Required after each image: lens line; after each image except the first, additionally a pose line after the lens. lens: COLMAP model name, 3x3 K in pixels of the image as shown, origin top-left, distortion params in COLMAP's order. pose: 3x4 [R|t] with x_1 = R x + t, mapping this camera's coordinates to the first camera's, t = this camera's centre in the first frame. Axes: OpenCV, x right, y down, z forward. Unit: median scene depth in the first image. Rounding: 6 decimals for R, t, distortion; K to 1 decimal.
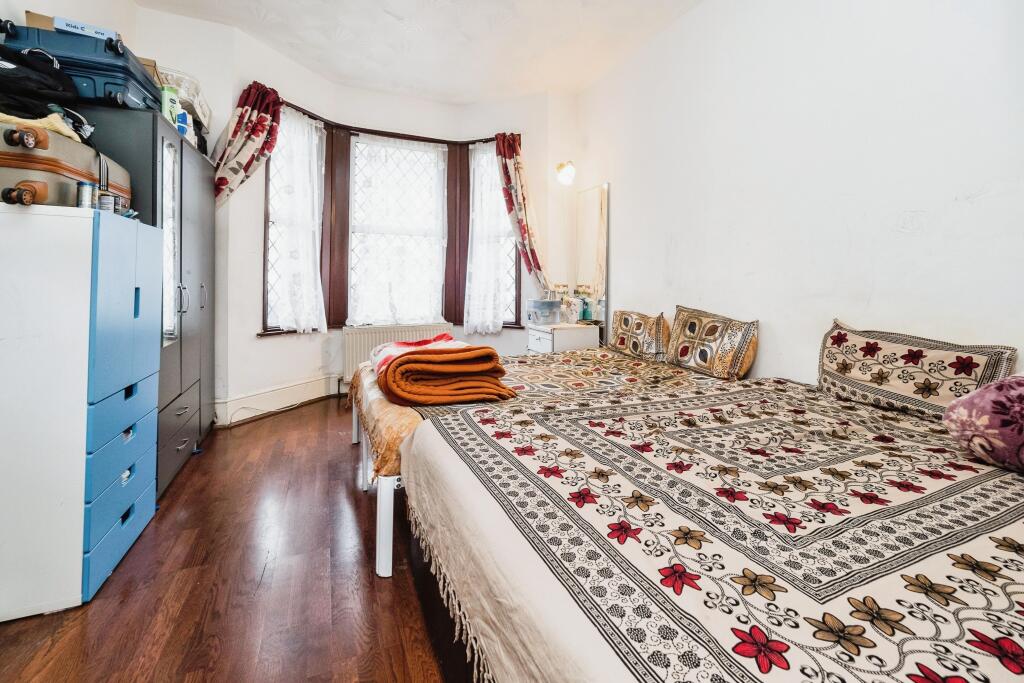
lens RADIAL K [[437.6, 0, 515.3], [0, 437.6, 291.7], [0, 0, 1]] dist [-0.013291, 0.001201]
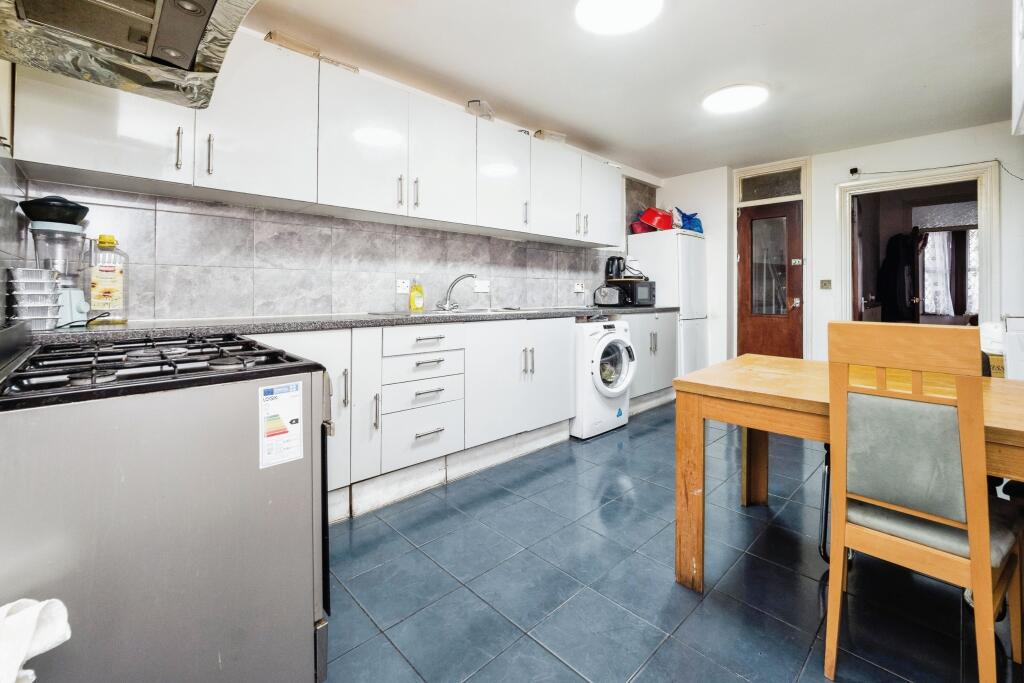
lens RADIAL K [[437.6, 0, 523.1], [0, 437.6, 292.7], [0, 0, 1]] dist [-0.013291, 0.001201]
pose [[0.360036, -0.017707, -0.932770, 1.078343], [0.007885, 0.999842, -0.015936, -0.014708], [0.932905, -0.001618, 0.360118, -2.382799]]
